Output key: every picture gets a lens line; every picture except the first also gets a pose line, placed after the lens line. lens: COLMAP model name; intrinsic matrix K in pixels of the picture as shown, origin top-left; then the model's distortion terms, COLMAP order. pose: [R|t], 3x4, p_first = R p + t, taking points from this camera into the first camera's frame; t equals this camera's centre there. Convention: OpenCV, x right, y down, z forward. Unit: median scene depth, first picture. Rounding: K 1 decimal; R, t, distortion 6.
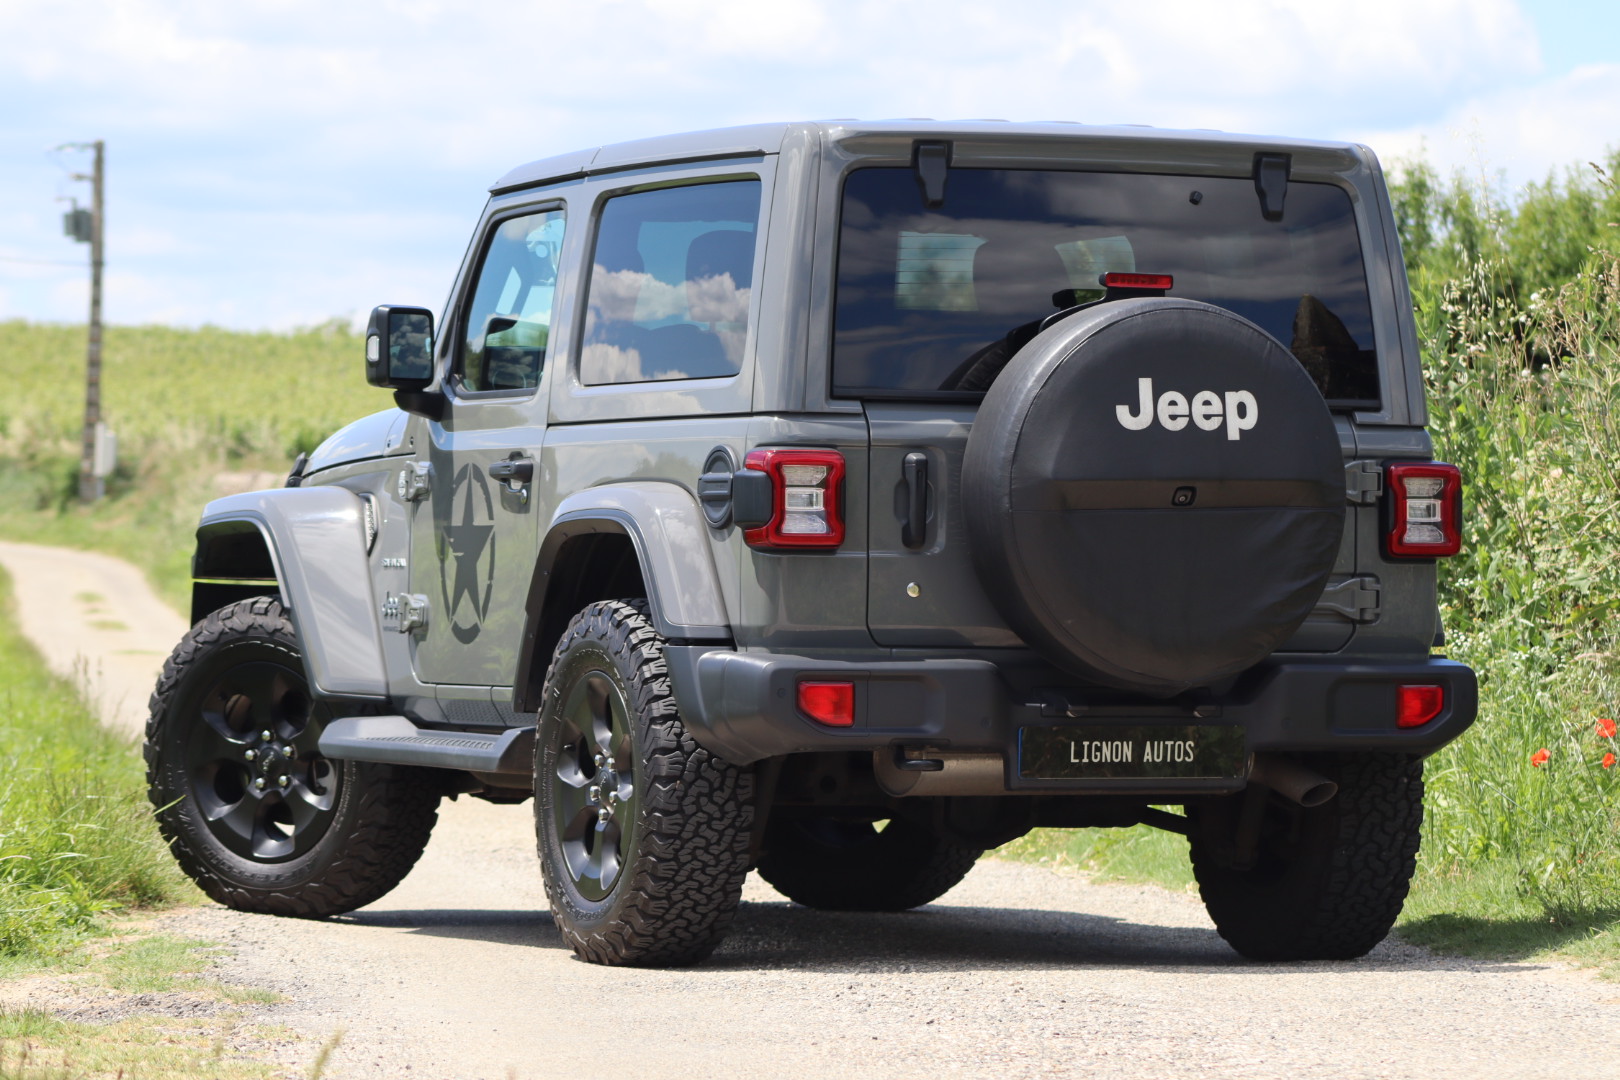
lens RADIAL K [[7517.5, 0, 809.9], [0, 7517.5, 549.4], [0, 0, 1]] dist [0.421993, 0.000000]
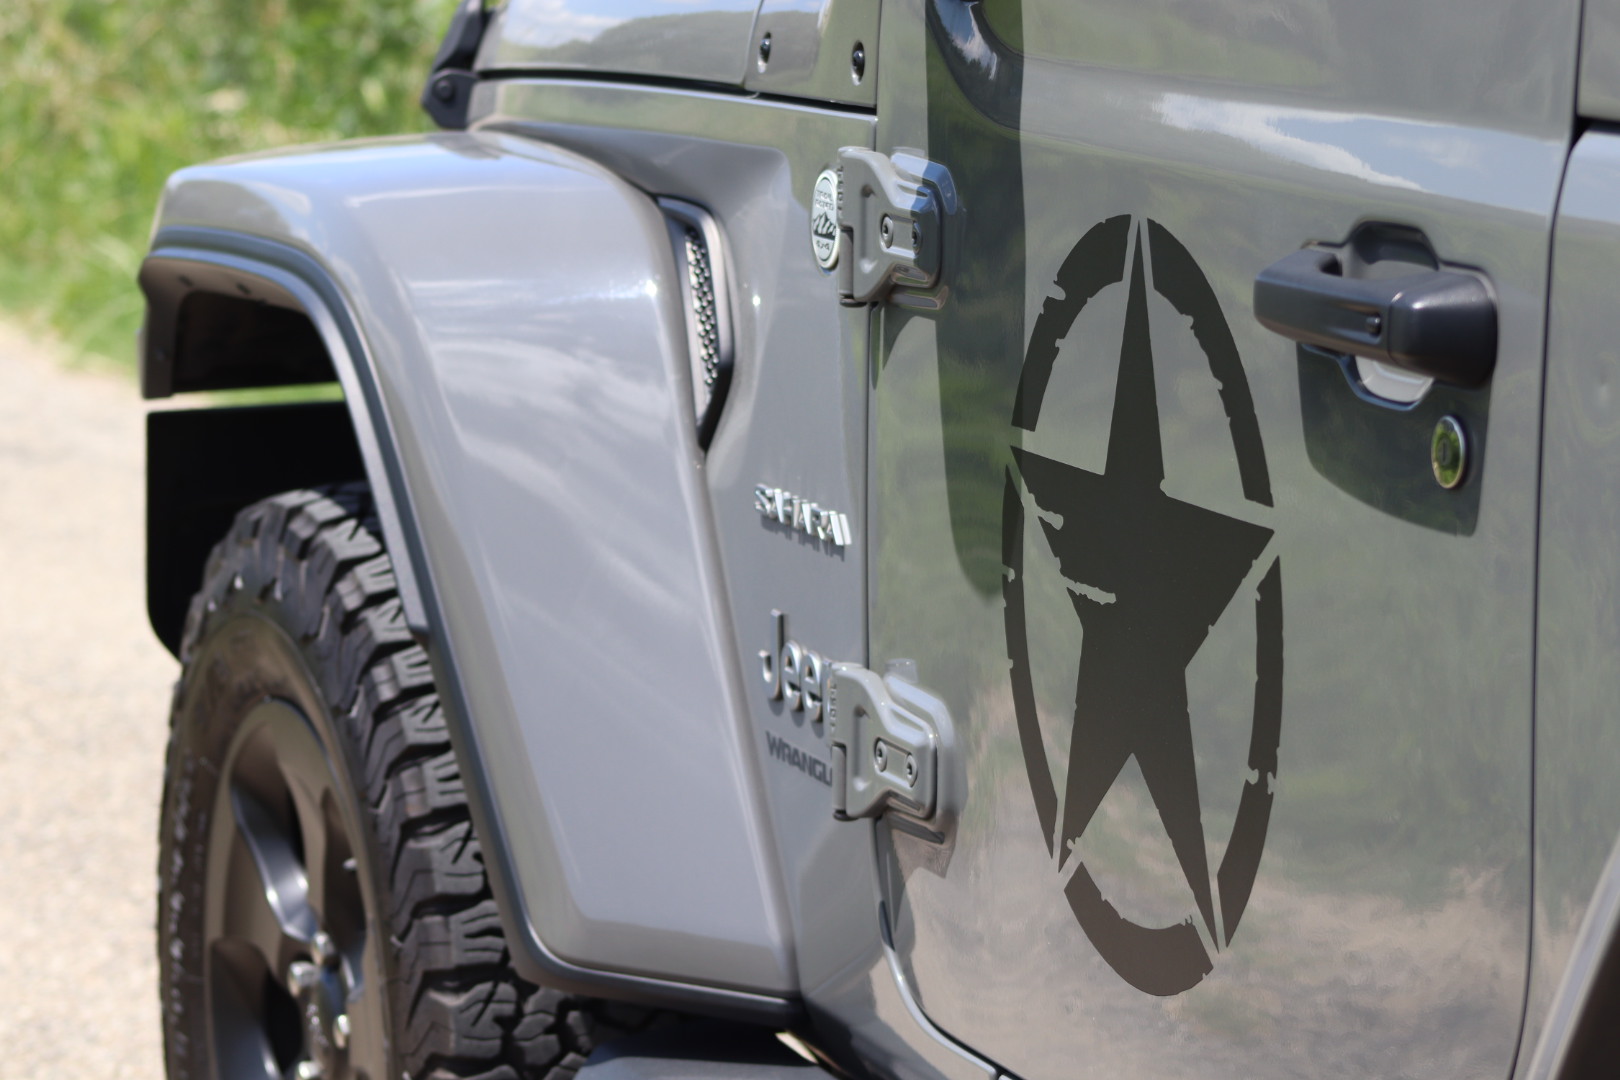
lens RADIAL K [[6206.5, 0, 809.8], [0, 6206.5, 540.0], [0, 0, 1]] dist [0.130924, 0.000000]
pose [[0.999168, -0.020574, -0.035228, -0.051162], [0.025395, 0.989486, 0.142383, -0.030719], [0.031928, -0.143159, 0.989185, 0.847382]]
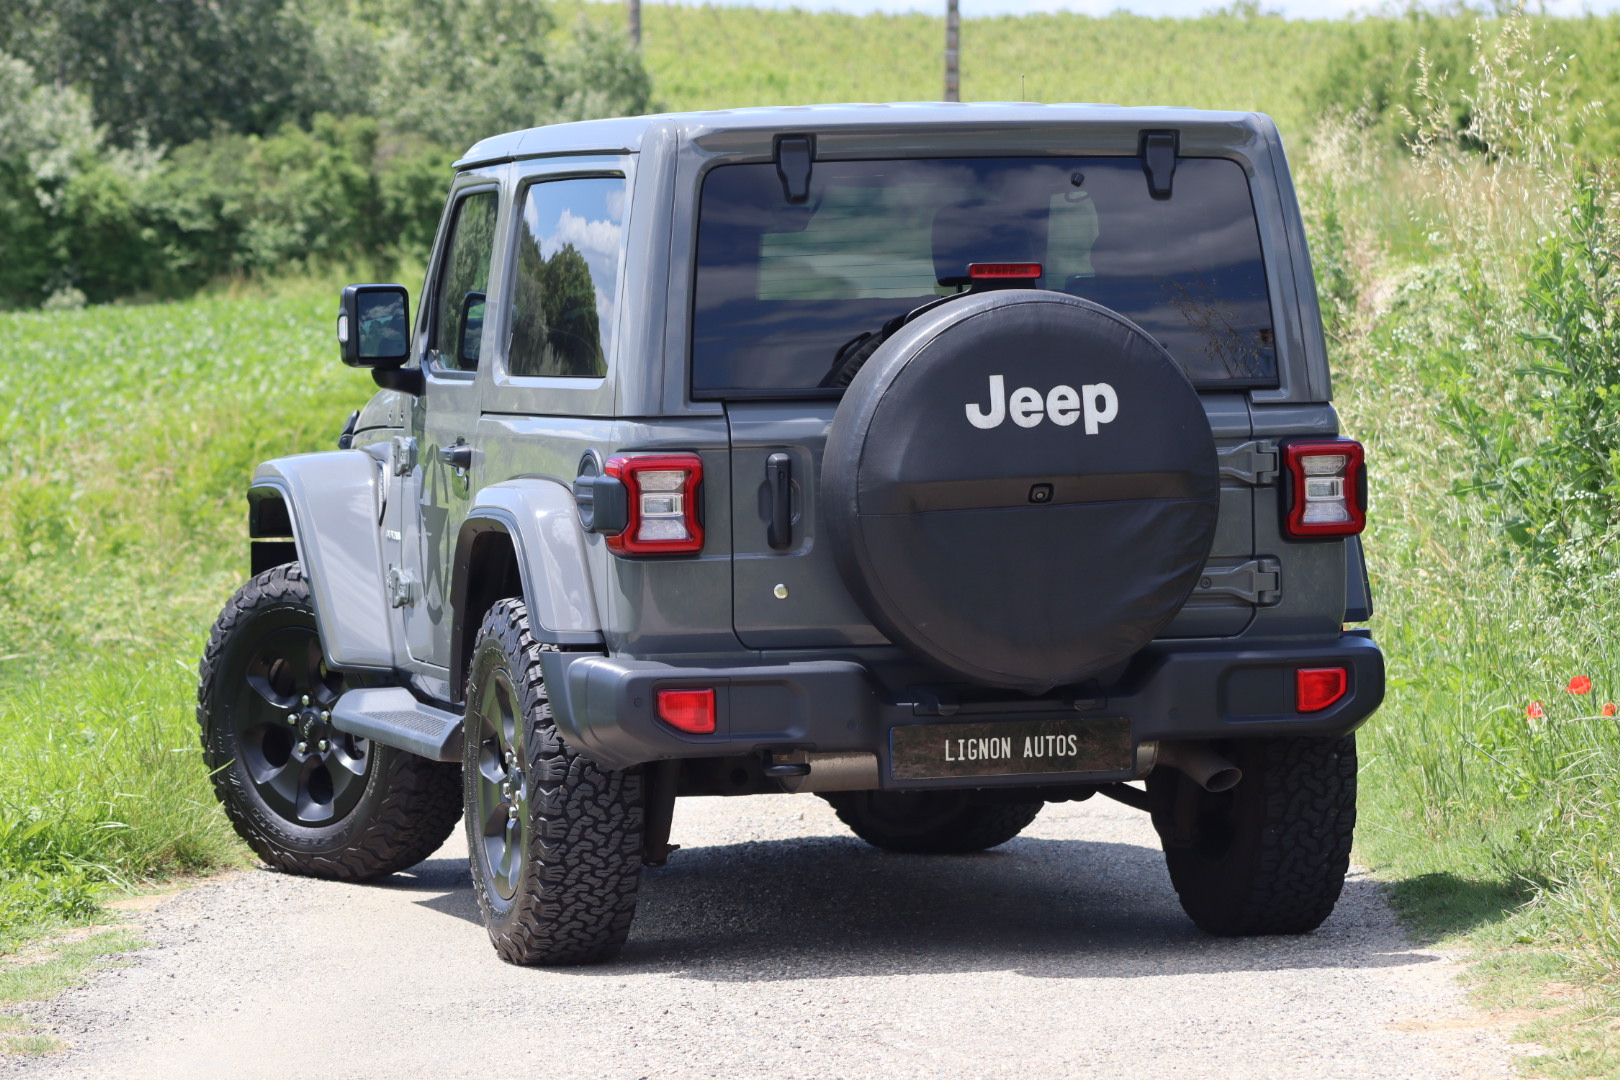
lens RADIAL K [[7517.5, 0, 807.2], [0, 7517.5, 536.8], [0, 0, 1]] dist [0.421993, 0.000000]
pose [[0.990276, -0.023292, -0.137156, 0.147288], [0.029469, 0.998633, 0.043182, -0.042745], [0.135962, -0.046804, 0.989608, 0.019317]]
